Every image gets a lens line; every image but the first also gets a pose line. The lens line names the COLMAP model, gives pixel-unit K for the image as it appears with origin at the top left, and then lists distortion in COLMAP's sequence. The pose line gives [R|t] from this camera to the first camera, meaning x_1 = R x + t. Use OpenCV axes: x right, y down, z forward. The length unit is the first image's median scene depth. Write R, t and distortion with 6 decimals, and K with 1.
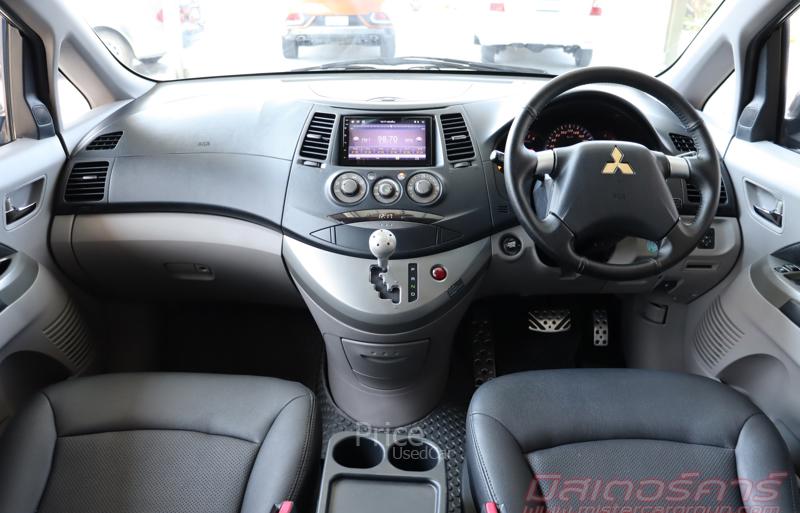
lens RADIAL K [[697.0, 0, 403.2], [0, 697.0, 262.1], [0, 0, 1]] dist [-0.158691, 0.114842]
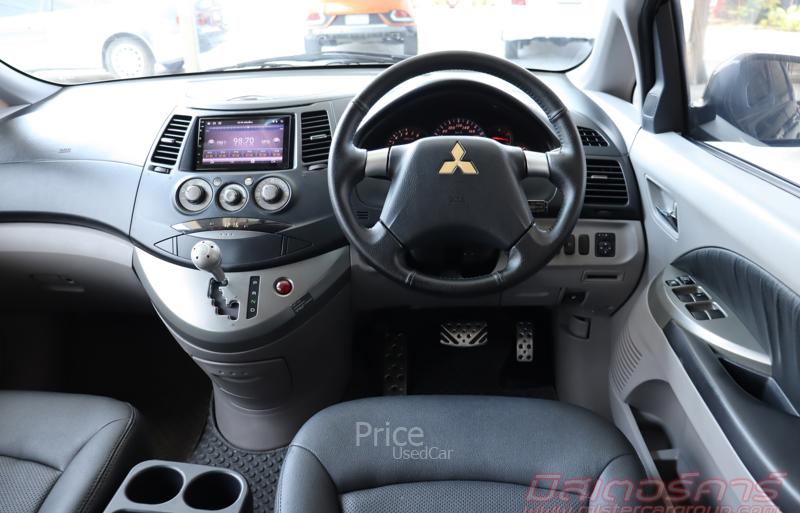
lens RADIAL K [[697.0, 0, 401.6], [0, 697.0, 255.2], [0, 0, 1]] dist [-0.158691, 0.114842]
pose [[0.997215, -0.005918, -0.074340, 0.257467], [0.005367, 0.999957, -0.007605, -0.016859], [0.074382, 0.007185, 0.997204, 0.099929]]
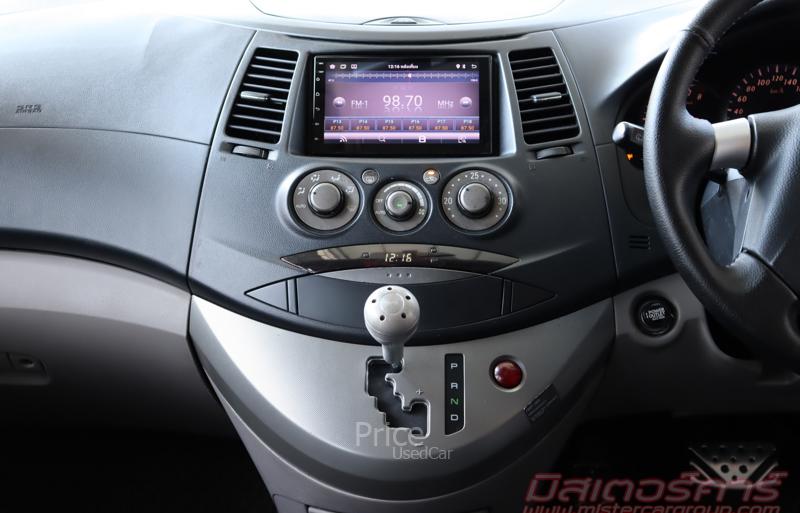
lens RADIAL K [[1253.5, 0, 398.6], [0, 1253.5, 260.3], [0, 0, 1]] dist [0.143169, 0.000000]
pose [[0.999530, -0.001804, -0.030613, 0.002046], [0.000139, 0.998524, -0.054308, -0.014867], [0.030665, 0.054278, 0.998055, 0.107533]]
